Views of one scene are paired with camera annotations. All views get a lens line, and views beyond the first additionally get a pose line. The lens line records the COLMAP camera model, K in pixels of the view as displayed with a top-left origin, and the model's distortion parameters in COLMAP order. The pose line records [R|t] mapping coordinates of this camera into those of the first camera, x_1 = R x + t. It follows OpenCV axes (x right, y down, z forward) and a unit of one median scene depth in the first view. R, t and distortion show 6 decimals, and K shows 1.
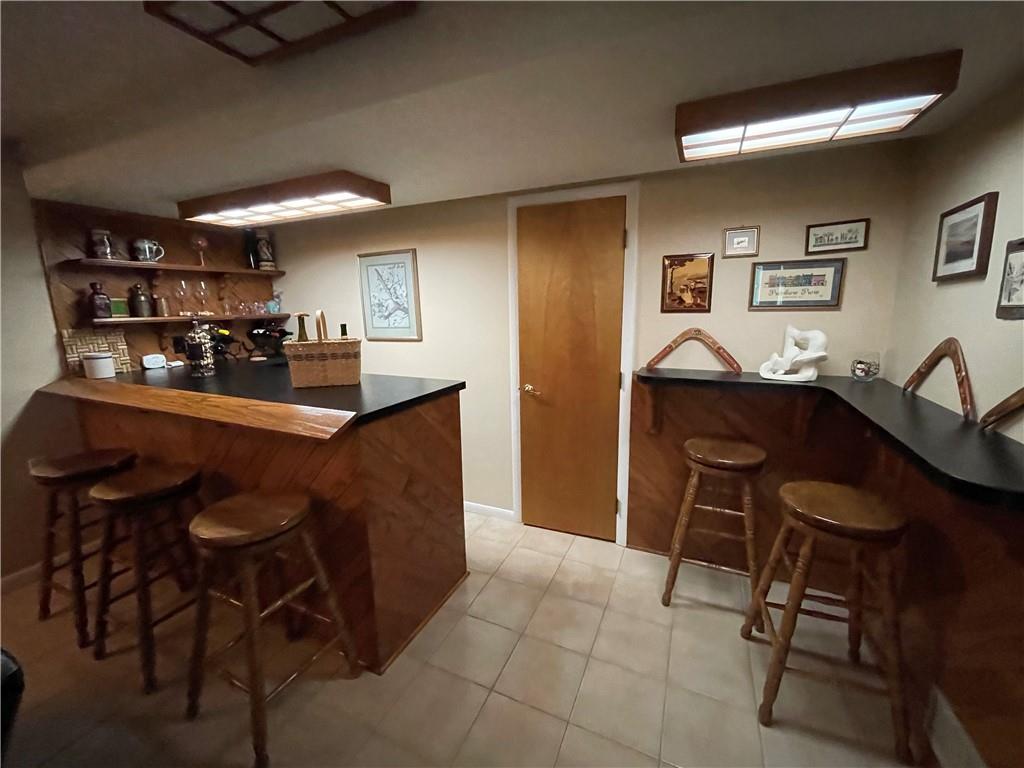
lens RADIAL K [[415.6, 0, 511.6], [0, 415.6, 379.6], [0, 0, 1]] dist [-0.007371, 0.002775]
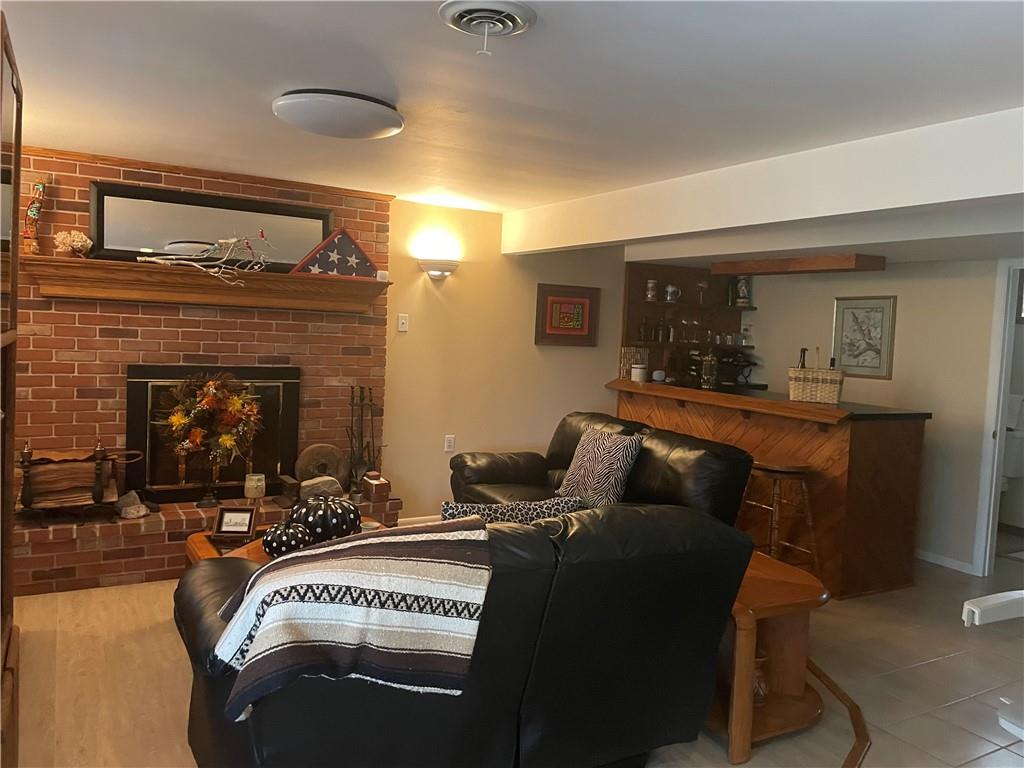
lens RADIAL K [[772.7, 0, 511.4], [0, 772.7, 380.1], [0, 0, 1]] dist [0.067083, -0.080710]
pose [[0.805932, 0.093499, -0.584578, 0.161715], [-0.163220, 0.984271, -0.067597, 0.190928], [0.569063, 0.149894, 0.808517, -1.118053]]
